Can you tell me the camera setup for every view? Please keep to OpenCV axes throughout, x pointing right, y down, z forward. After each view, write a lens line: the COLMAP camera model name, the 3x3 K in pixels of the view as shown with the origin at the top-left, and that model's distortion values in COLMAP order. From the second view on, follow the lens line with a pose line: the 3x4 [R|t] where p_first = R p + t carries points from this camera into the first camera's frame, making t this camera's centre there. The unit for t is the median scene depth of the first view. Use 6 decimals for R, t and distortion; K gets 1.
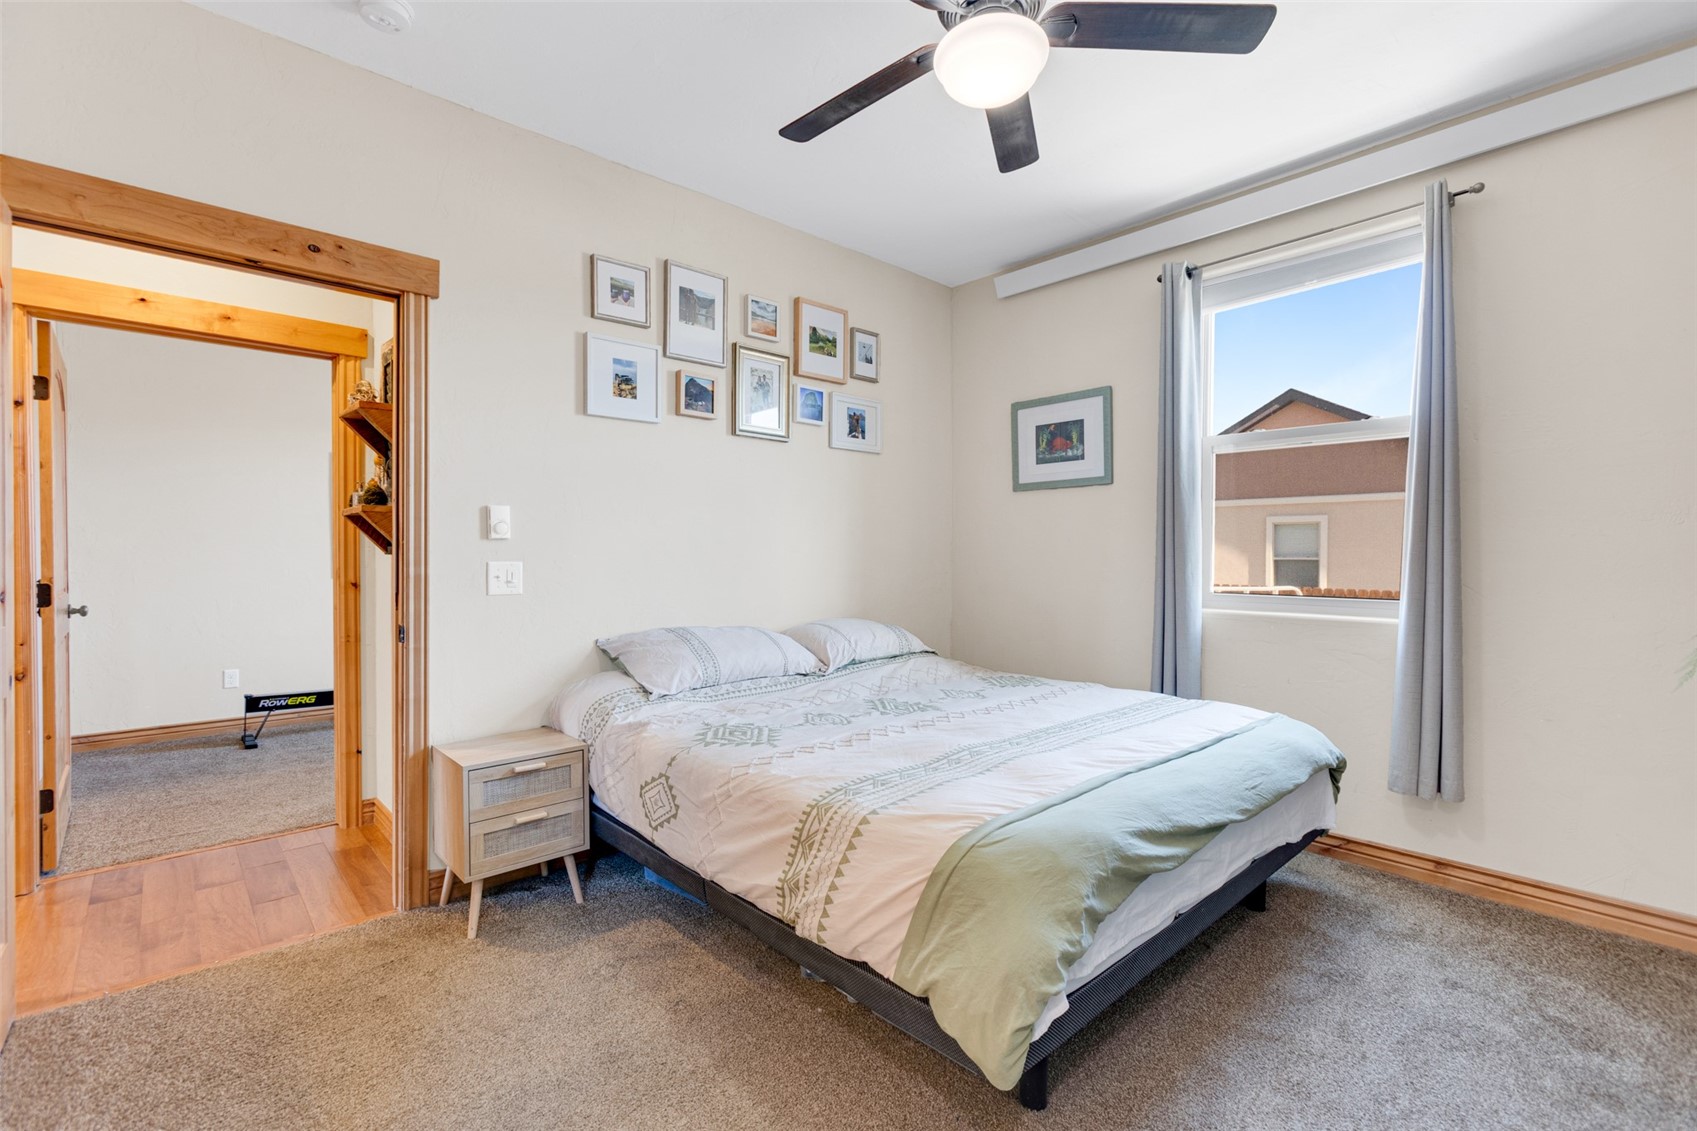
lens RADIAL K [[771.6, 0, 875.8], [0, 771.6, 552.6], [0, 0, 1]] dist [-0.002895, -0.001090]
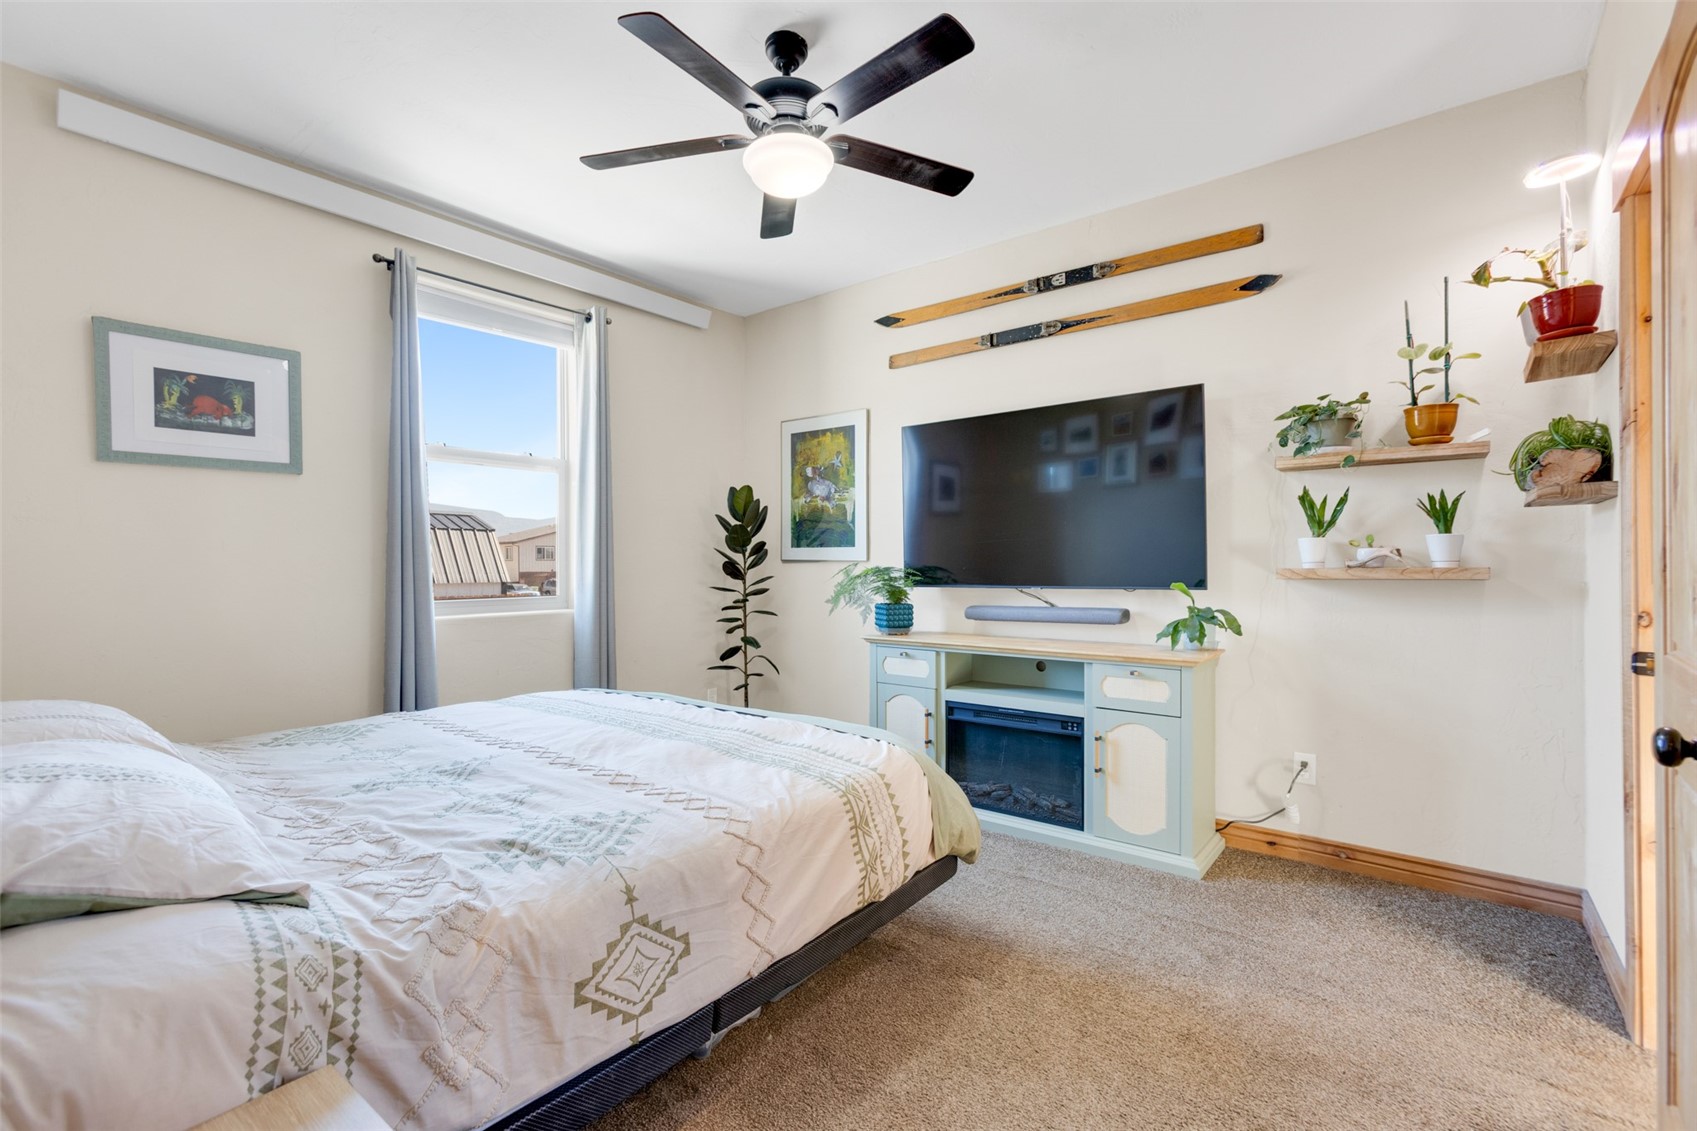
lens RADIAL K [[754.7, 0, 819.8], [0, 754.7, 557.1], [0, 0, 1]] dist [-0.015870, 0.002674]
pose [[-0.132744, 0.006580, 0.991128, -0.618849], [0.005073, 0.999969, -0.005959, 0.004488], [-0.991137, 0.004237, -0.132774, 0.654186]]
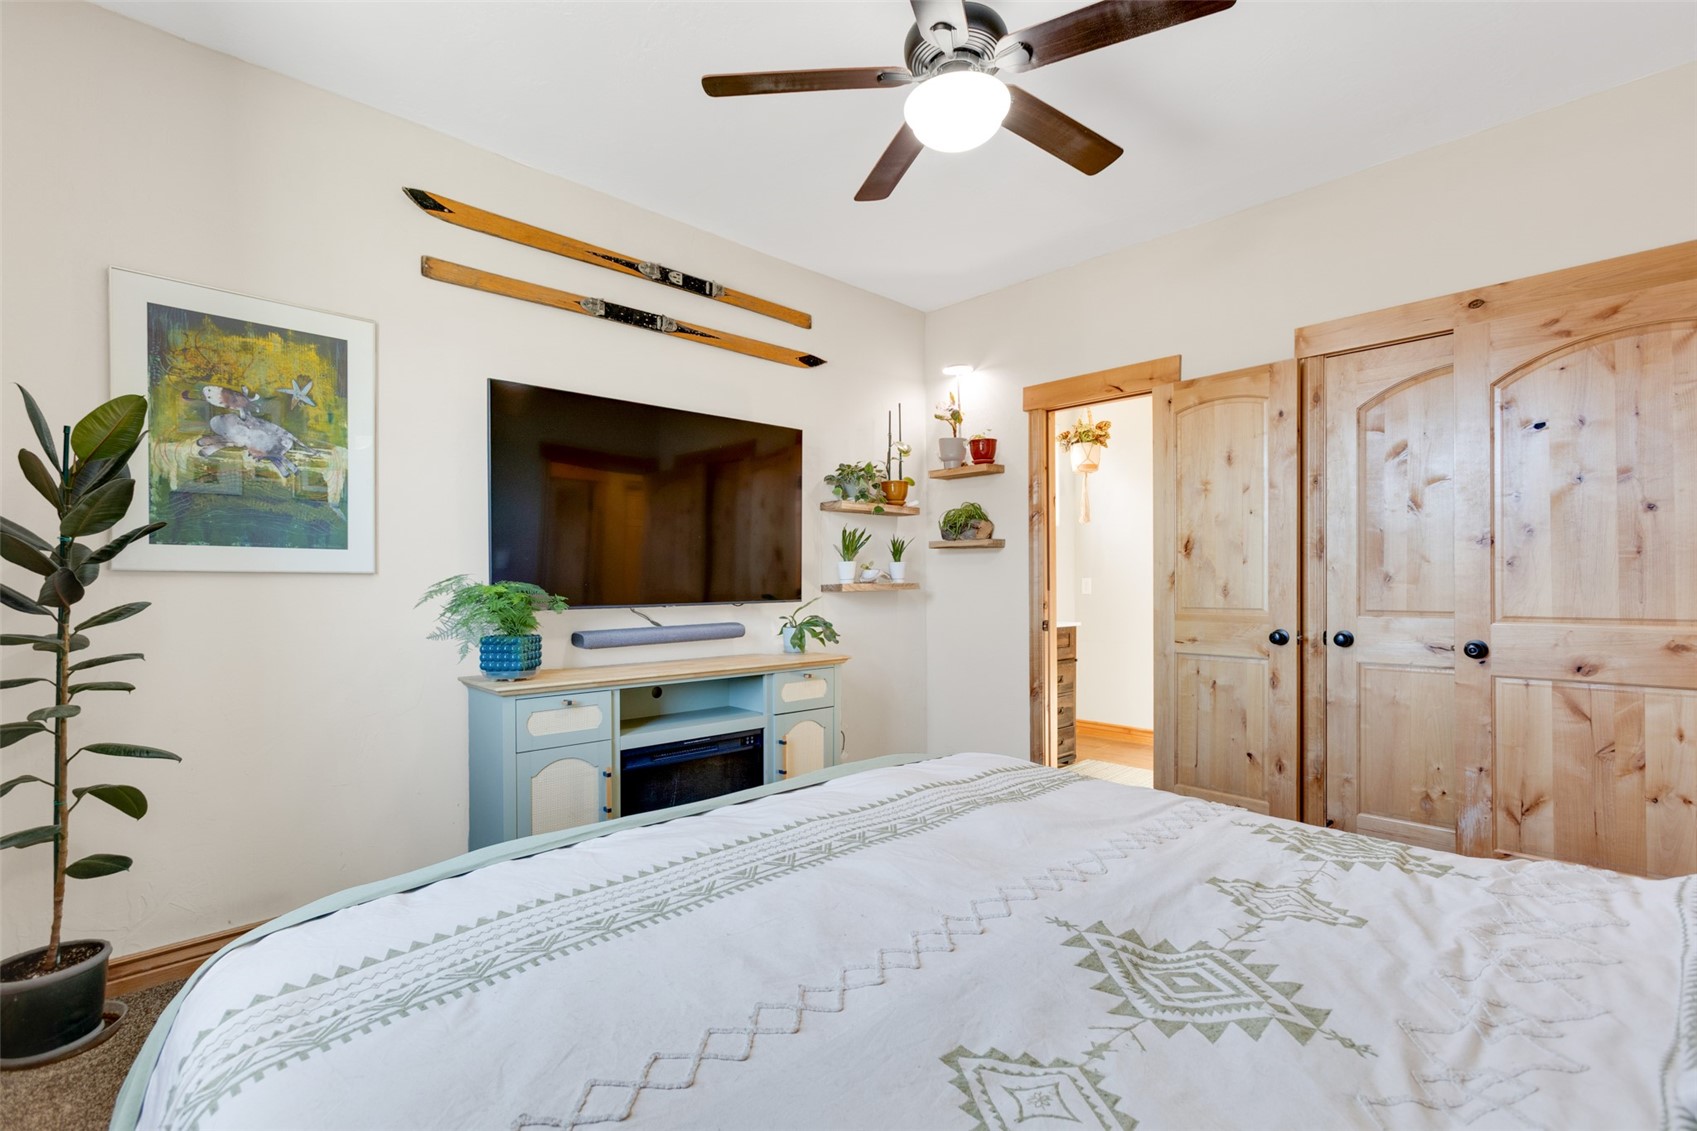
lens RADIAL K [[771.6, 0, 856.8], [0, 771.6, 579.9], [0, 0, 1]] dist [-0.002895, -0.001090]
pose [[-0.999966, -0.000802, -0.008171, 0.171557], [-0.000782, 0.999997, -0.002442, 0.012154], [0.008173, -0.002436, -0.999964, 1.215675]]
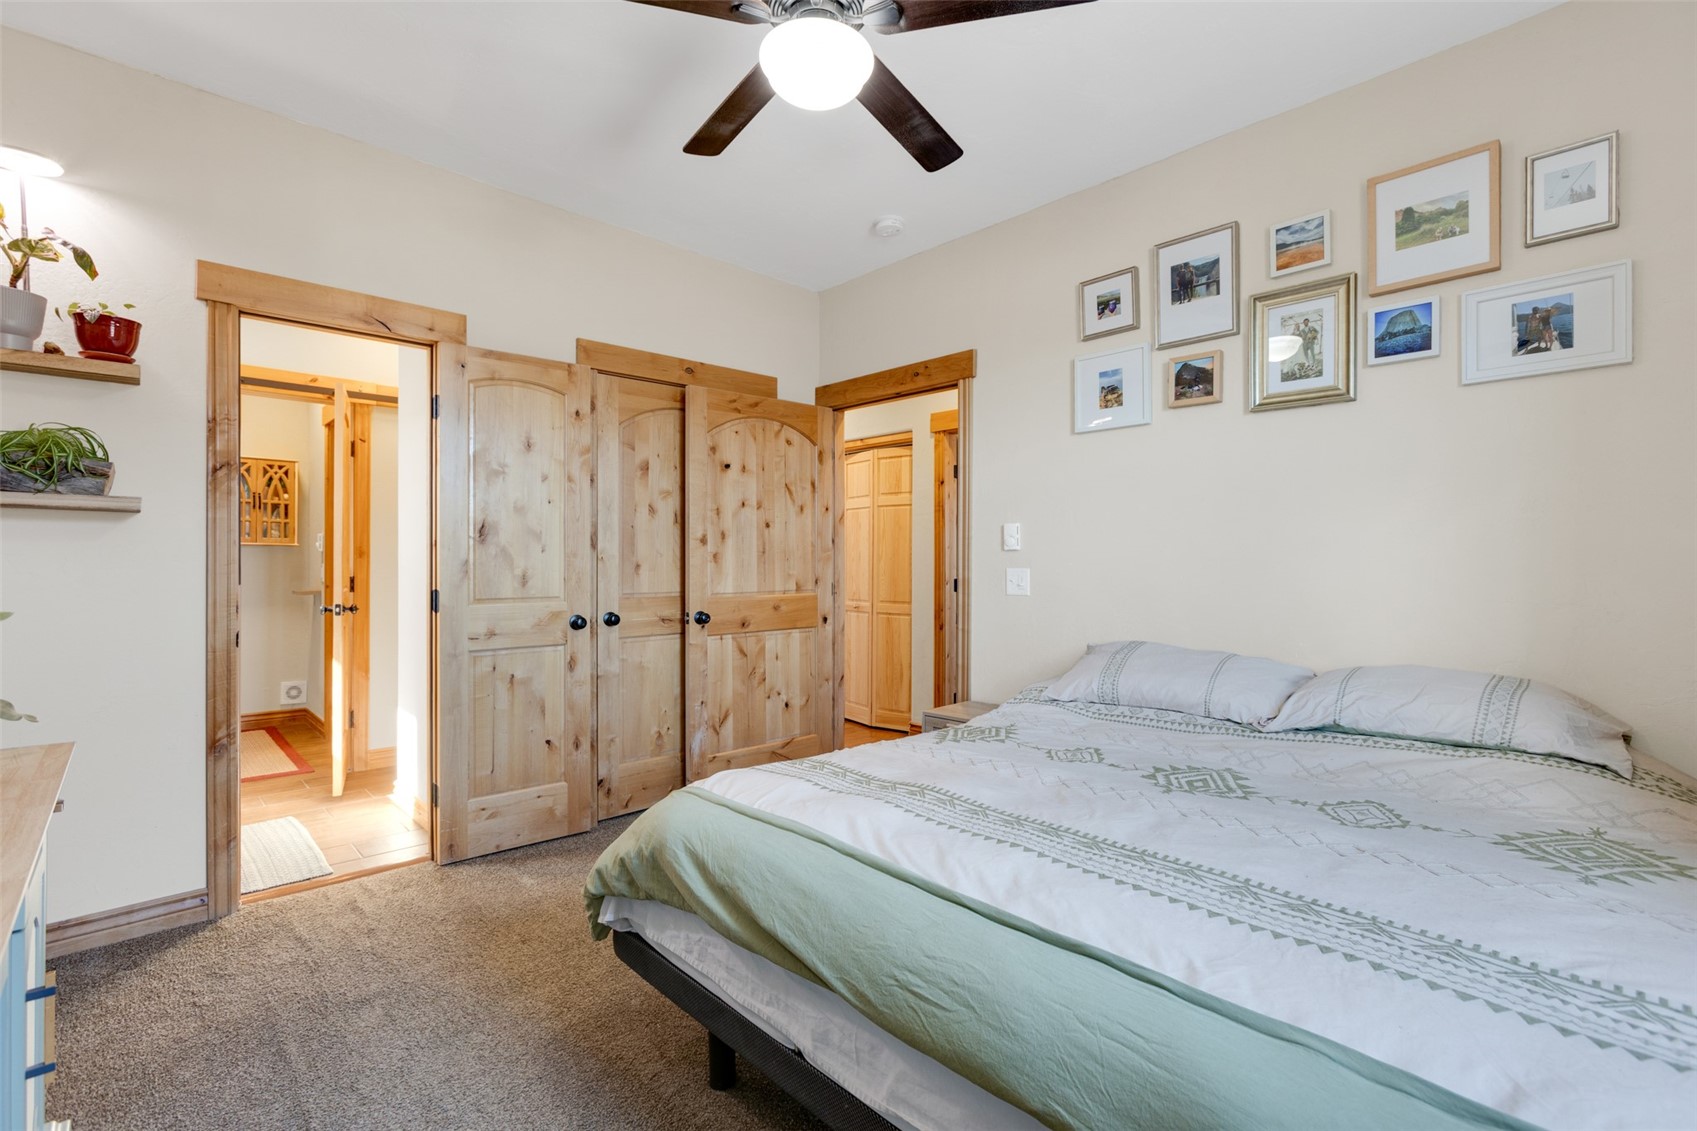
lens RADIAL K [[771.6, 0, 816.3], [0, 771.6, 560.8], [0, 0, 1]] dist [-0.002895, -0.001090]
pose [[-0.017043, -0.006576, -0.999833, 0.653485], [0.000584, 0.999978, -0.006586, 0.005966], [0.999855, -0.000696, -0.017039, 0.597248]]
